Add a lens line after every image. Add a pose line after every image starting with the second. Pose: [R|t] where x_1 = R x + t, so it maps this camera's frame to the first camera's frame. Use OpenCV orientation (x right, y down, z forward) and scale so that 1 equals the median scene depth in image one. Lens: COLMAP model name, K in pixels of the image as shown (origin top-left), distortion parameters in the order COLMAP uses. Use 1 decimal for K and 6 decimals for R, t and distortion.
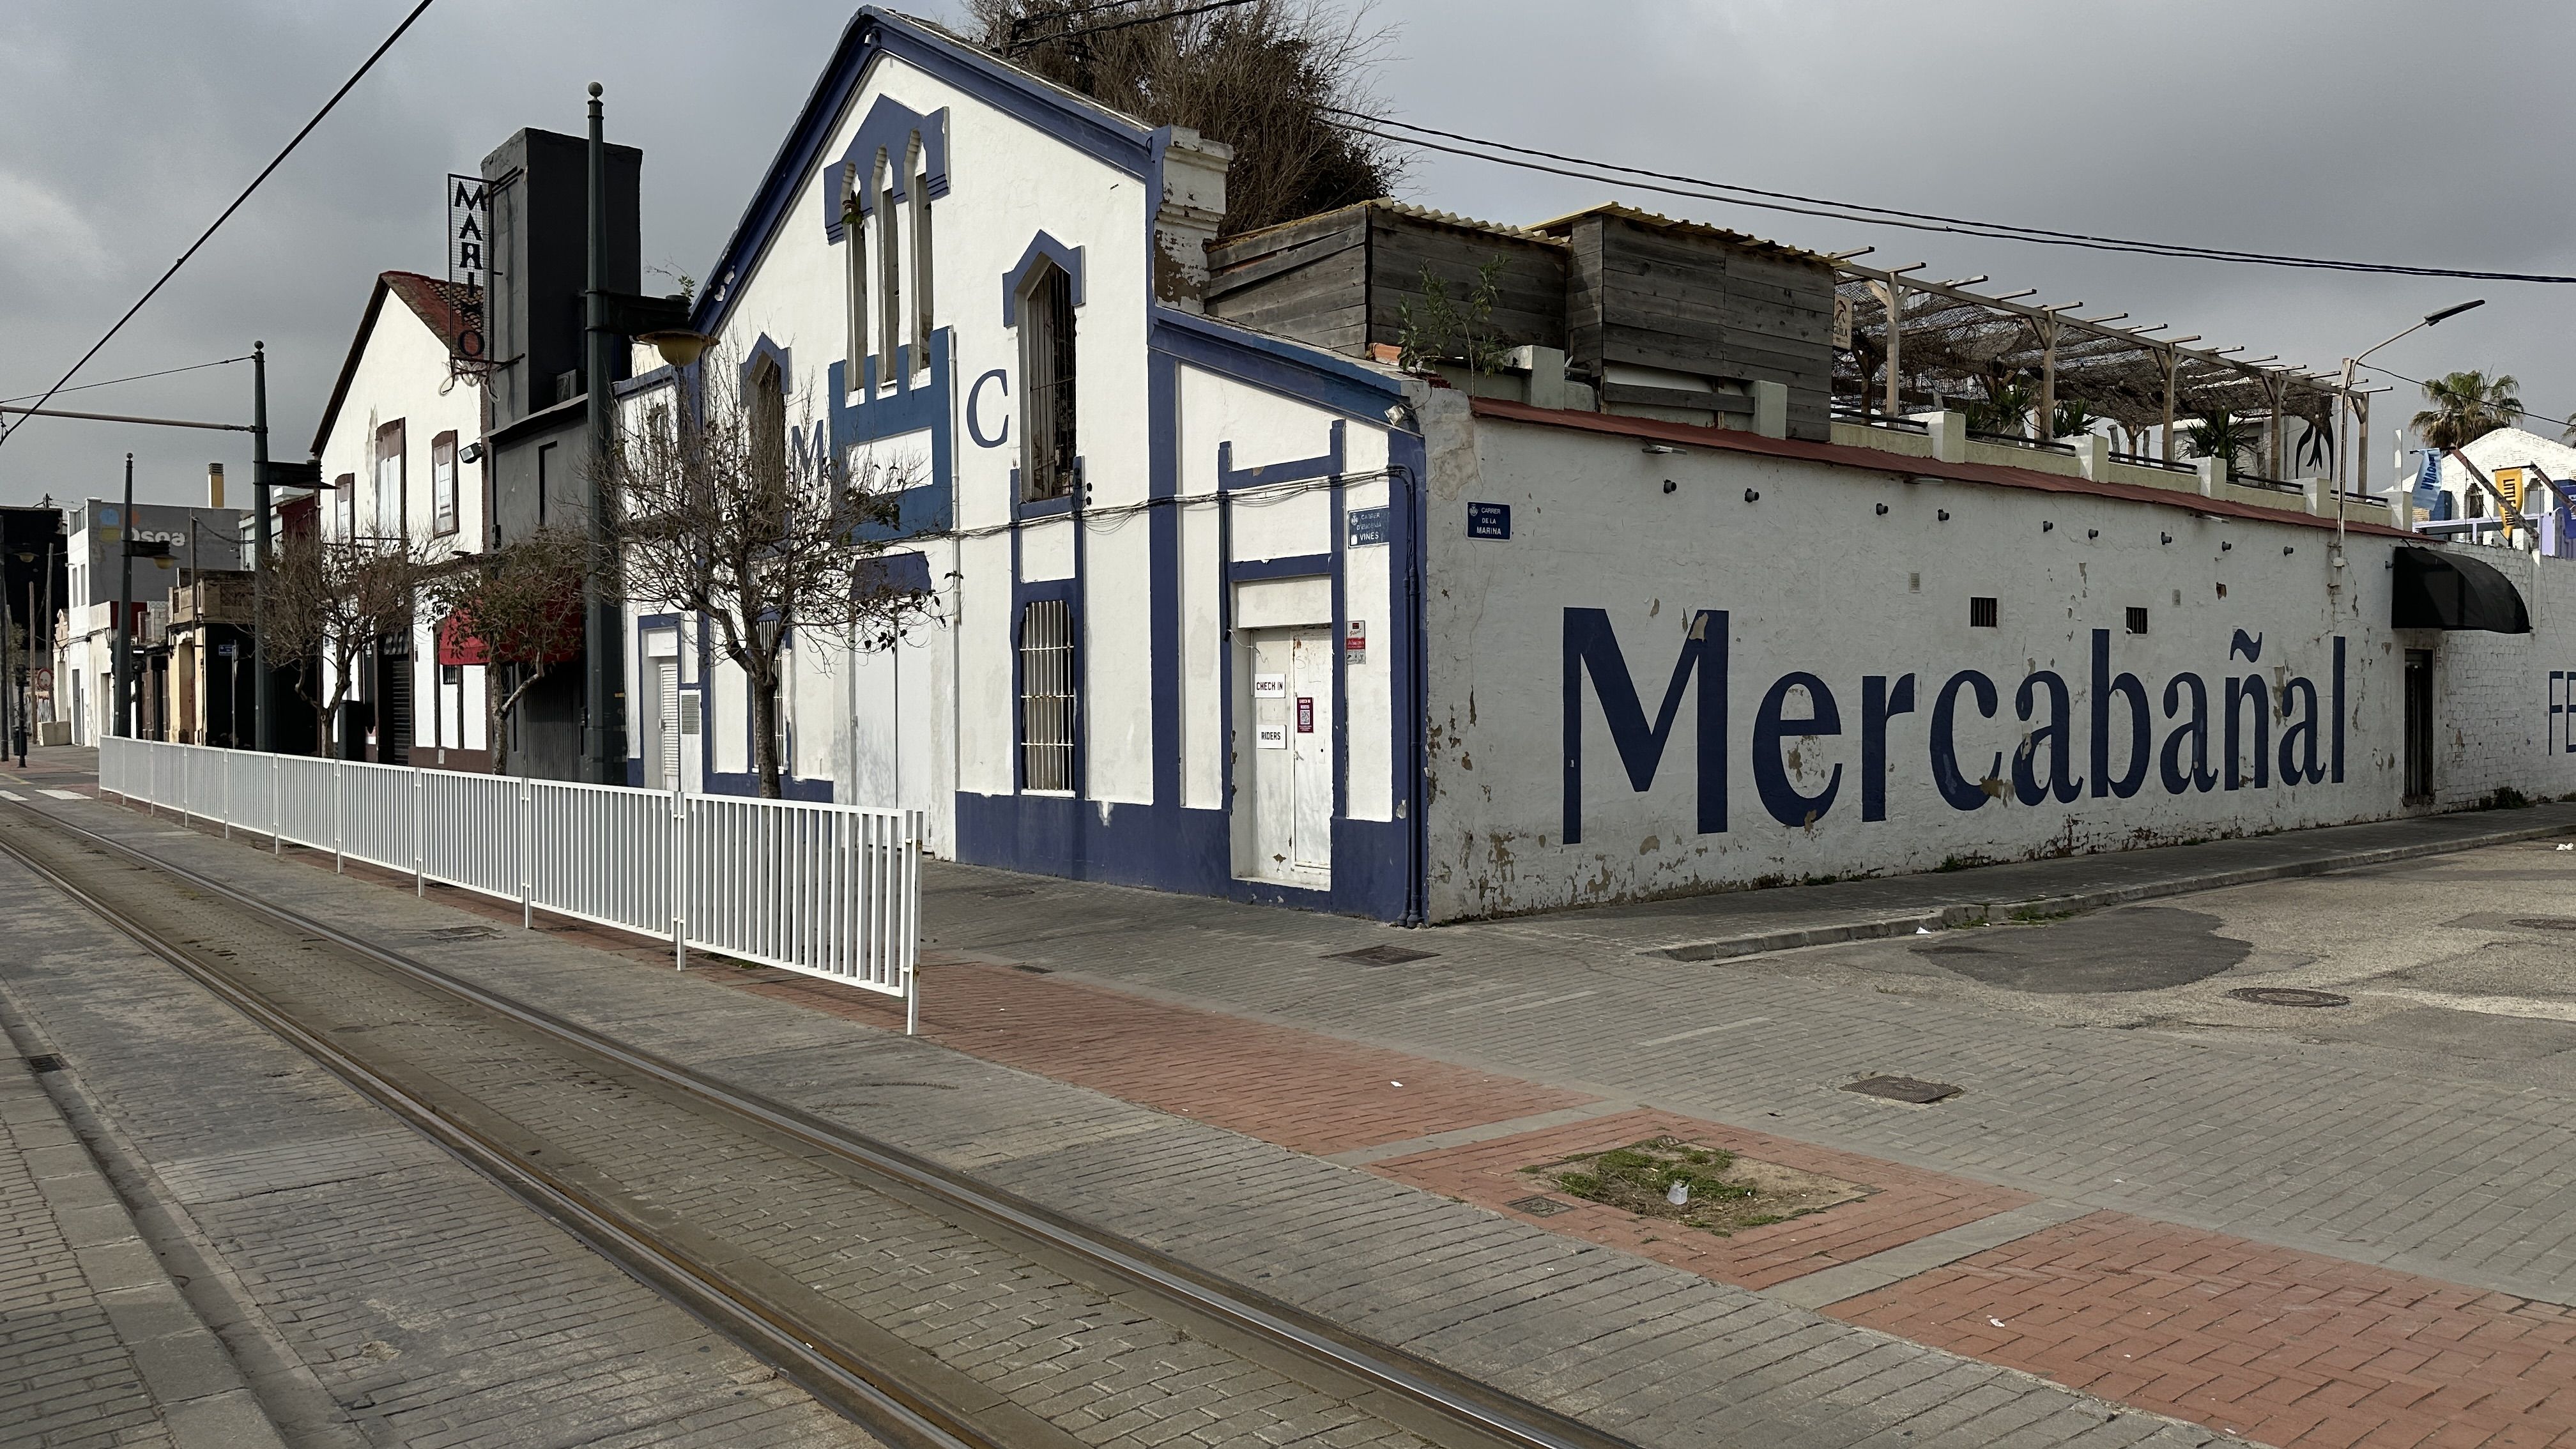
lens RADIAL K [[1797.5, 0, 1287.2], [0, 1797.5, 716.1], [0, 0, 1]] dist [0.040811, -0.050001]
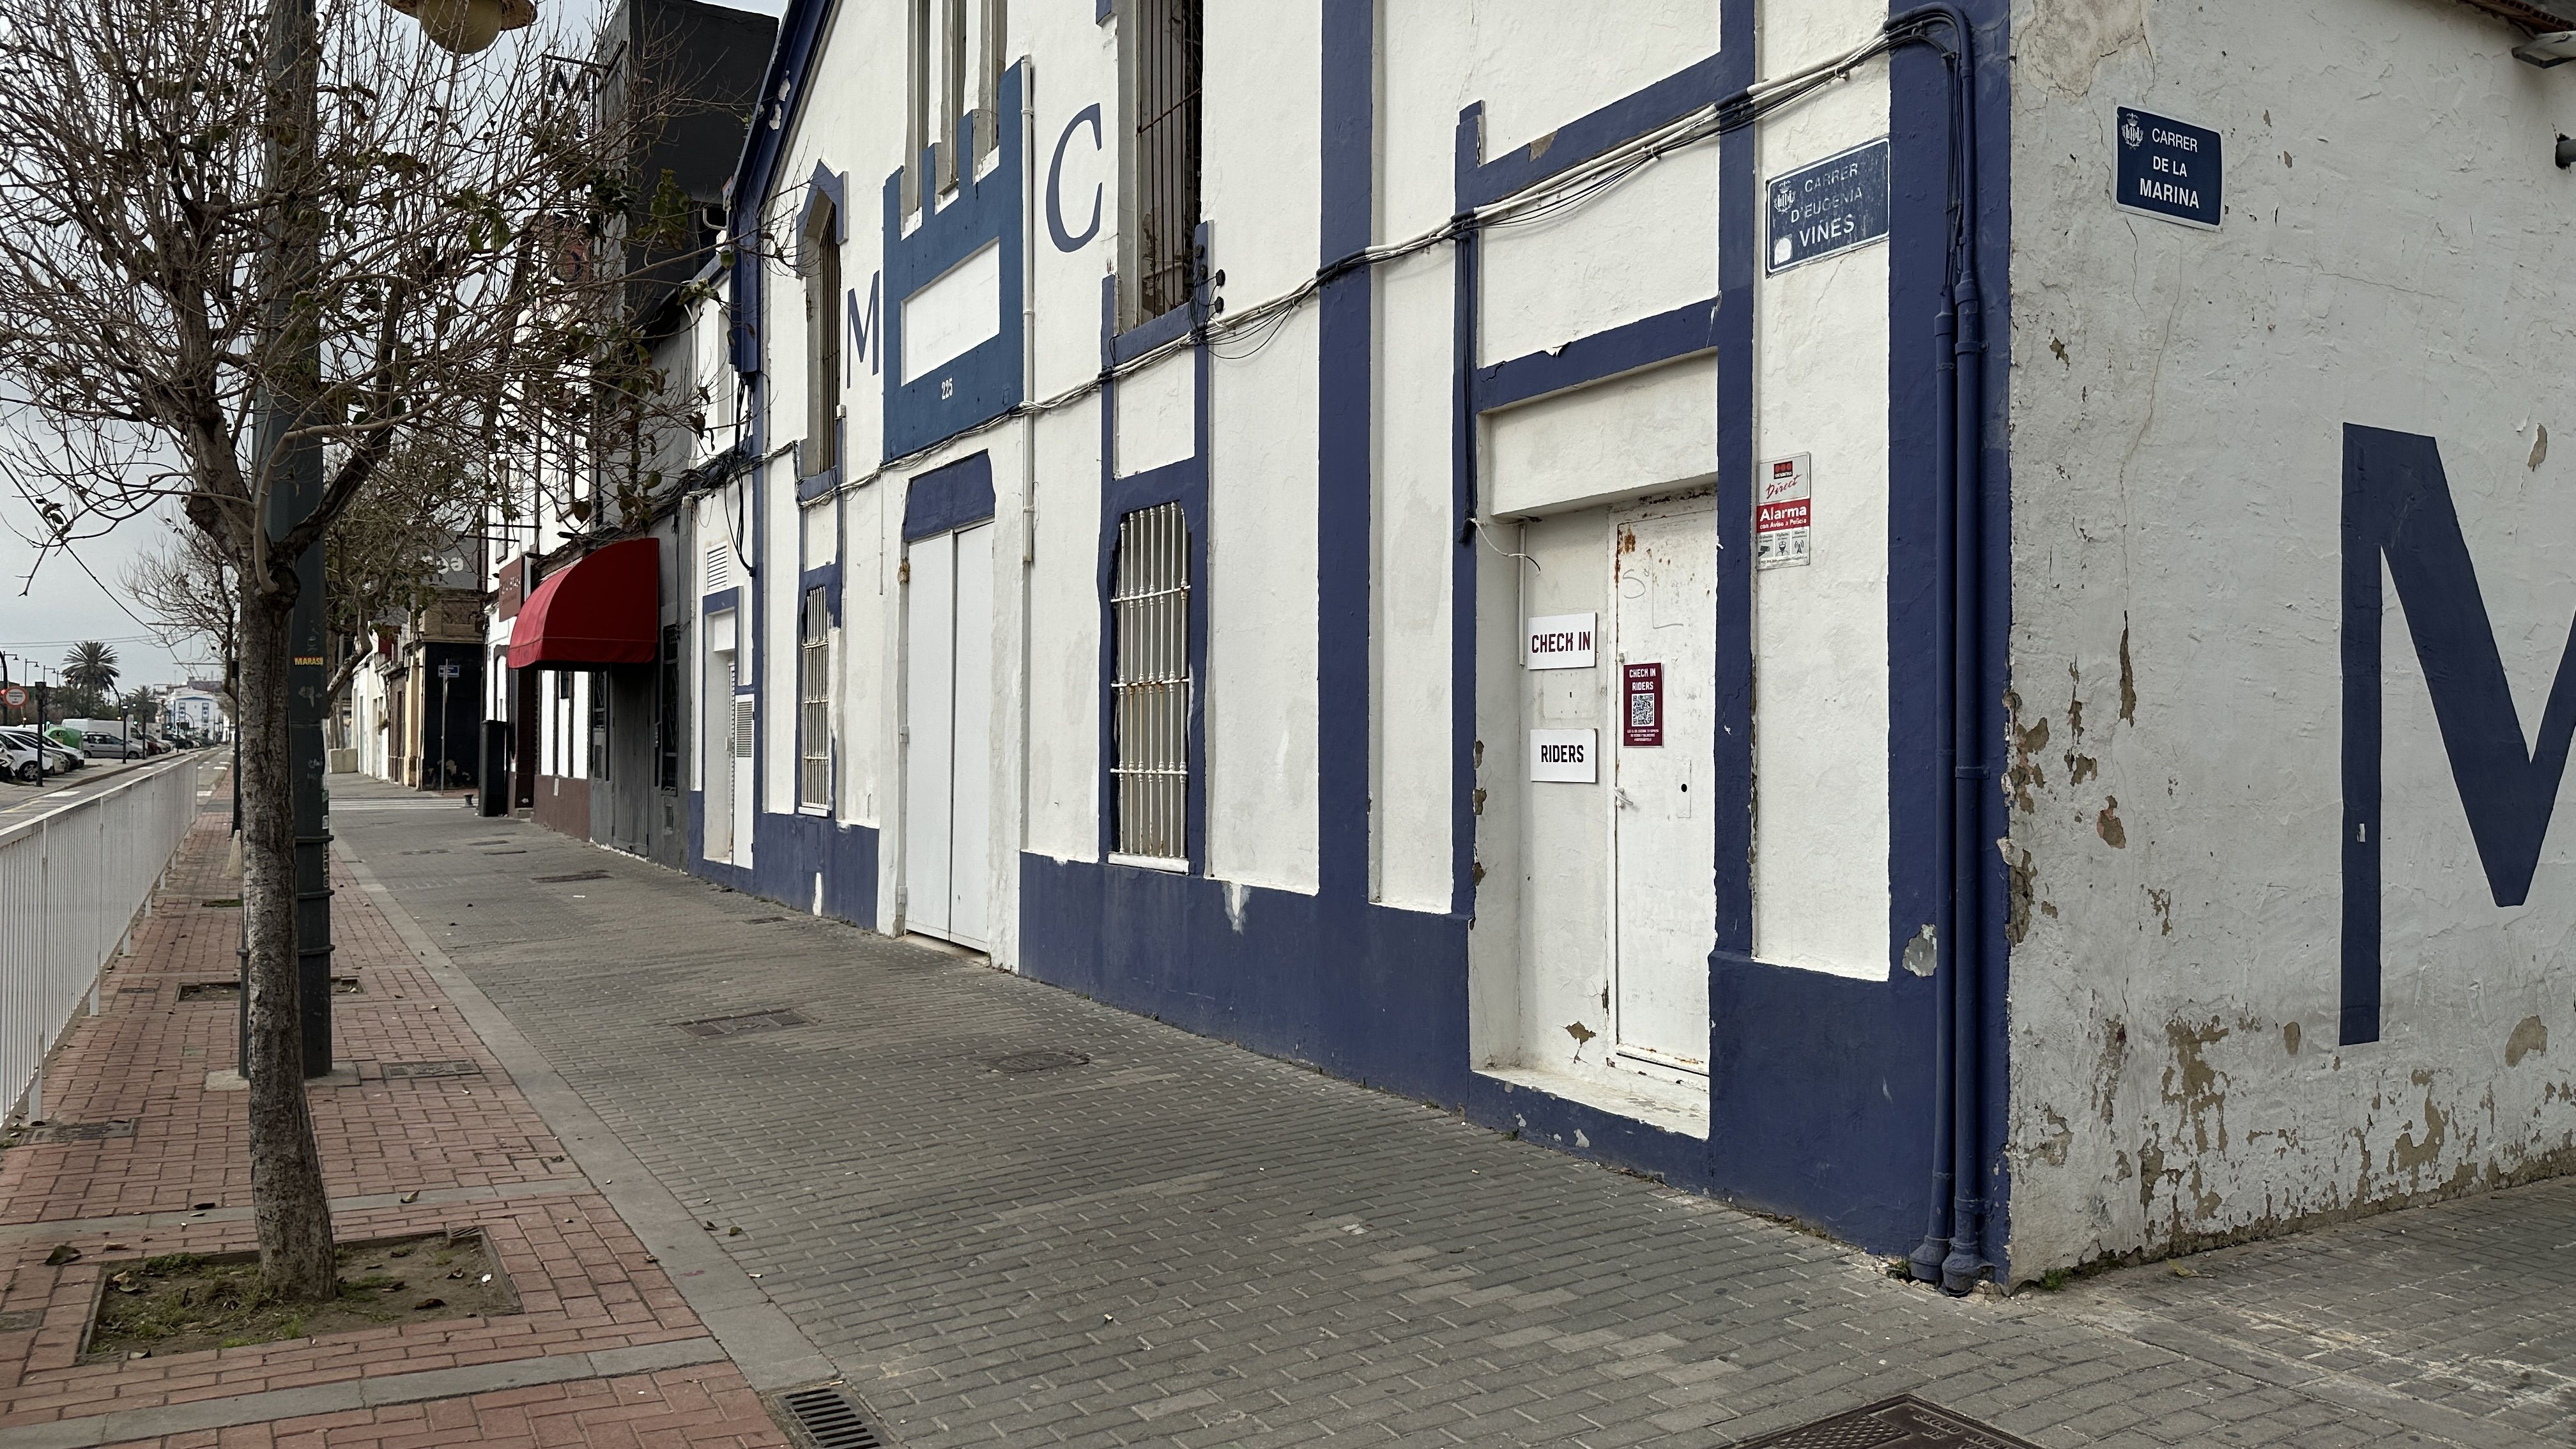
lens RADIAL K [[1797.5, 0, 1292.3], [0, 1797.5, 732.5], [0, 0, 1]] dist [0.040811, -0.050001]
pose [[0.985837, 0.011714, -0.167297, -0.000921], [-0.014549, 0.999770, -0.015729, 0.012862], [0.167074, 0.017940, 0.985781, 0.517540]]
